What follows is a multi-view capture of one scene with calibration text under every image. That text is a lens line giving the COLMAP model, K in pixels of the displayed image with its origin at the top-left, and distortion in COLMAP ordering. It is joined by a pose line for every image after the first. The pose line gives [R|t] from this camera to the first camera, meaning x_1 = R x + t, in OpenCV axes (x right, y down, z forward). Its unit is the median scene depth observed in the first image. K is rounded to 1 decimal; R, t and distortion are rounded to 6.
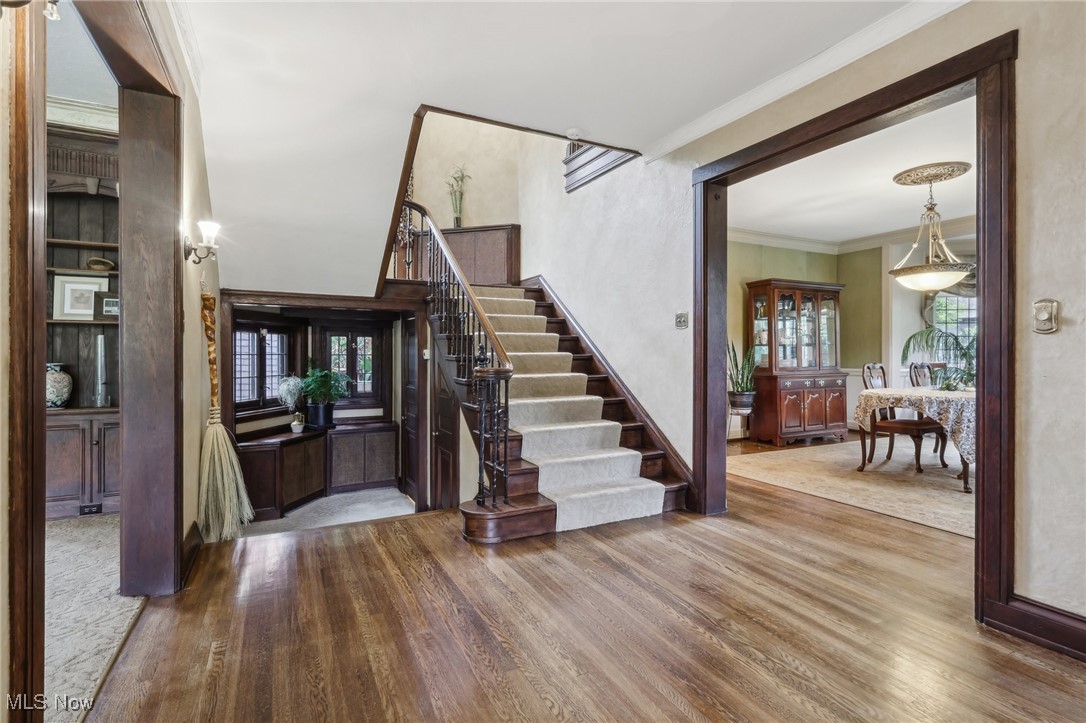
lens RADIAL K [[514.3, 0, 542.6], [0, 514.3, 354.1], [0, 0, 1]] dist [-0.004668, 0.000558]
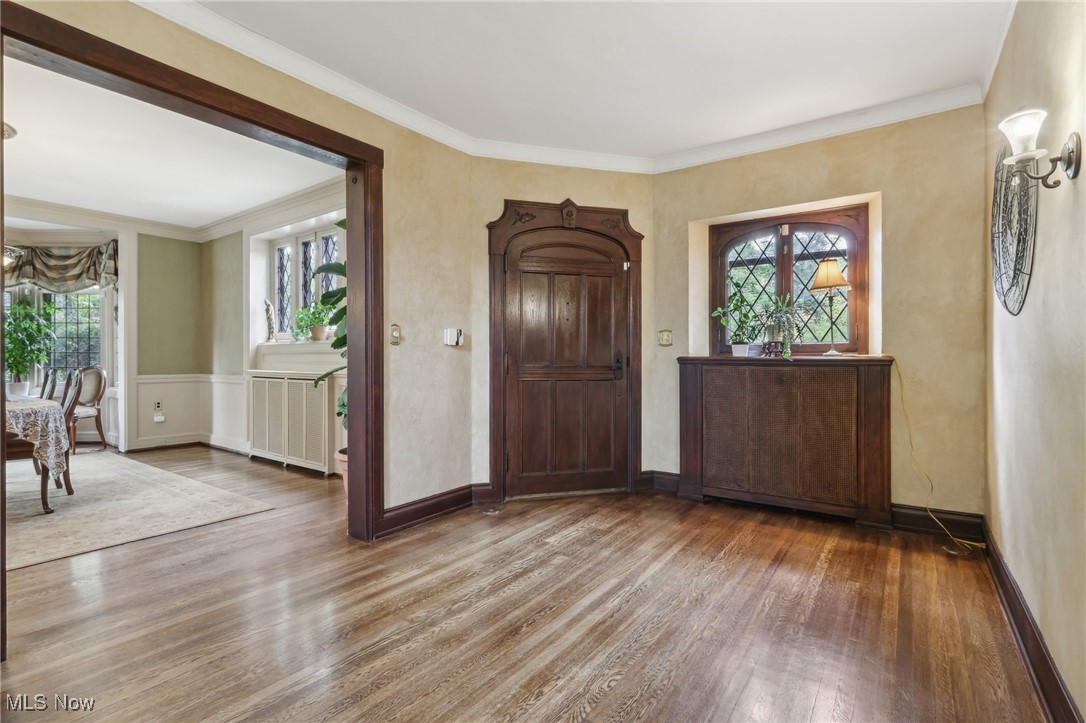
lens RADIAL K [[514.3, 0, 533.7], [0, 514.3, 361.5], [0, 0, 1]] dist [-0.004668, 0.000558]
pose [[-0.448912, -0.009269, 0.893528, -0.470562], [0.000612, 0.999943, 0.010681, -0.002353], [-0.893576, 0.005342, -0.448881, 0.882593]]
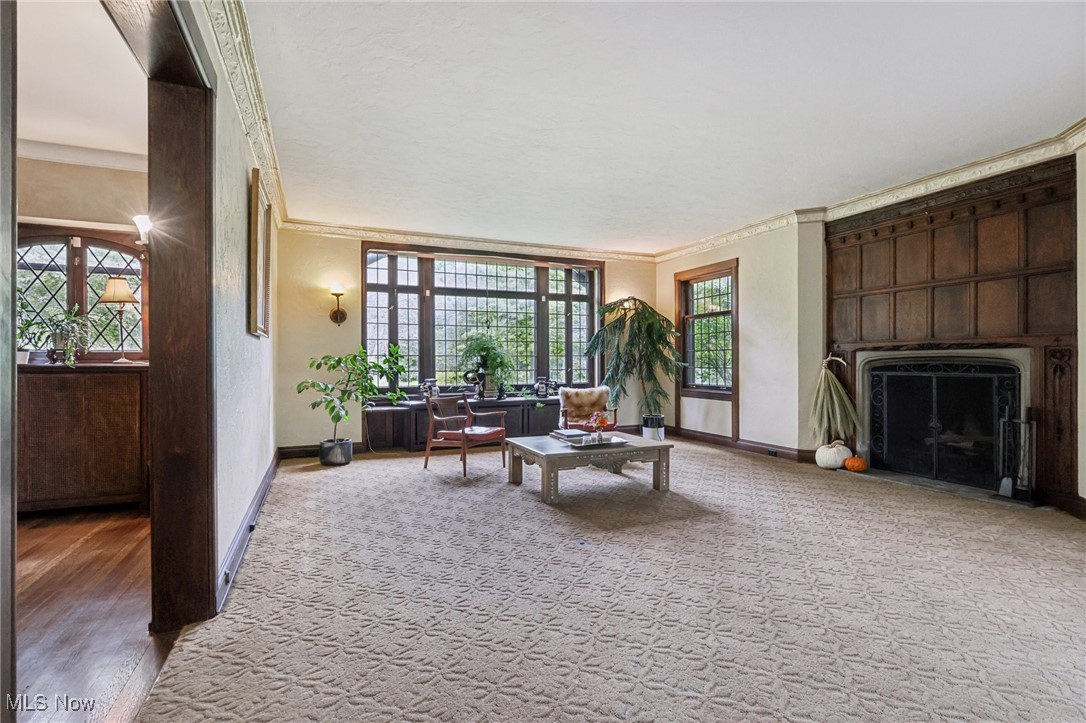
lens RADIAL K [[514.3, 0, 544.7], [0, 514.3, 362.7], [0, 0, 1]] dist [-0.004668, 0.000558]
pose [[-0.998145, -0.005029, 0.060678, -0.906825], [-0.004996, 0.999987, 0.000701, -0.010131], [-0.060680, 0.000396, -0.998157, 1.002139]]
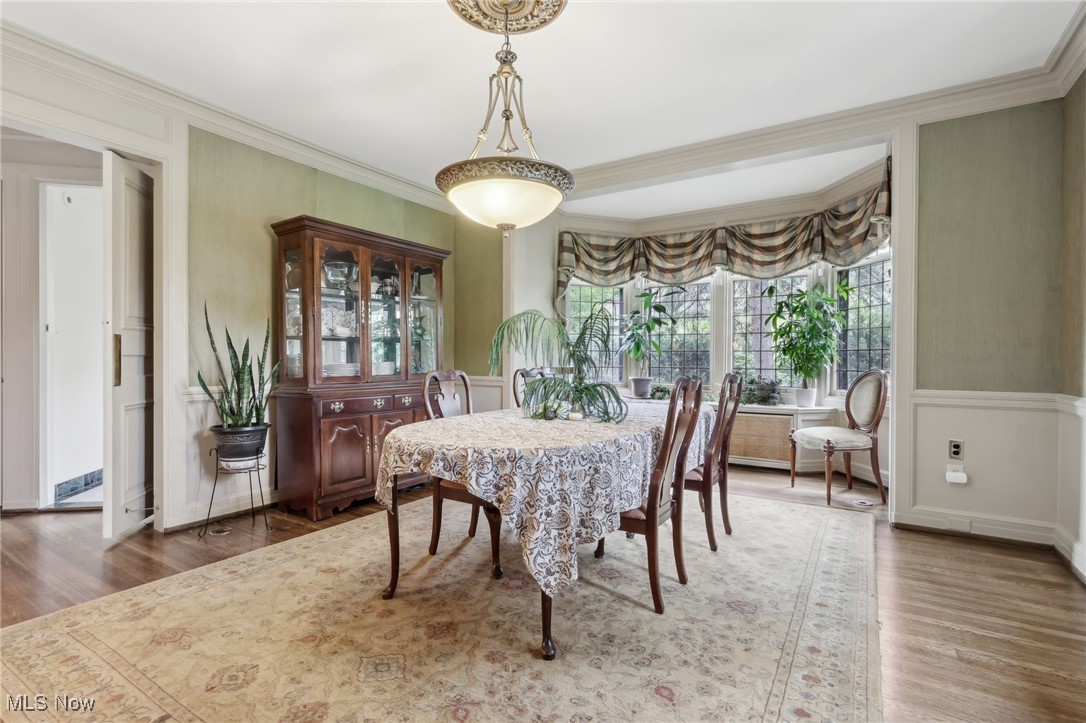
lens RADIAL K [[514.3, 0, 541.0], [0, 514.3, 361.1], [0, 0, 1]] dist [-0.004668, 0.000558]
pose [[0.860289, -0.002562, 0.509801, 0.807497], [-0.002198, 0.999959, 0.008735, 0.005266], [-0.509802, -0.008635, 0.860248, 0.836617]]
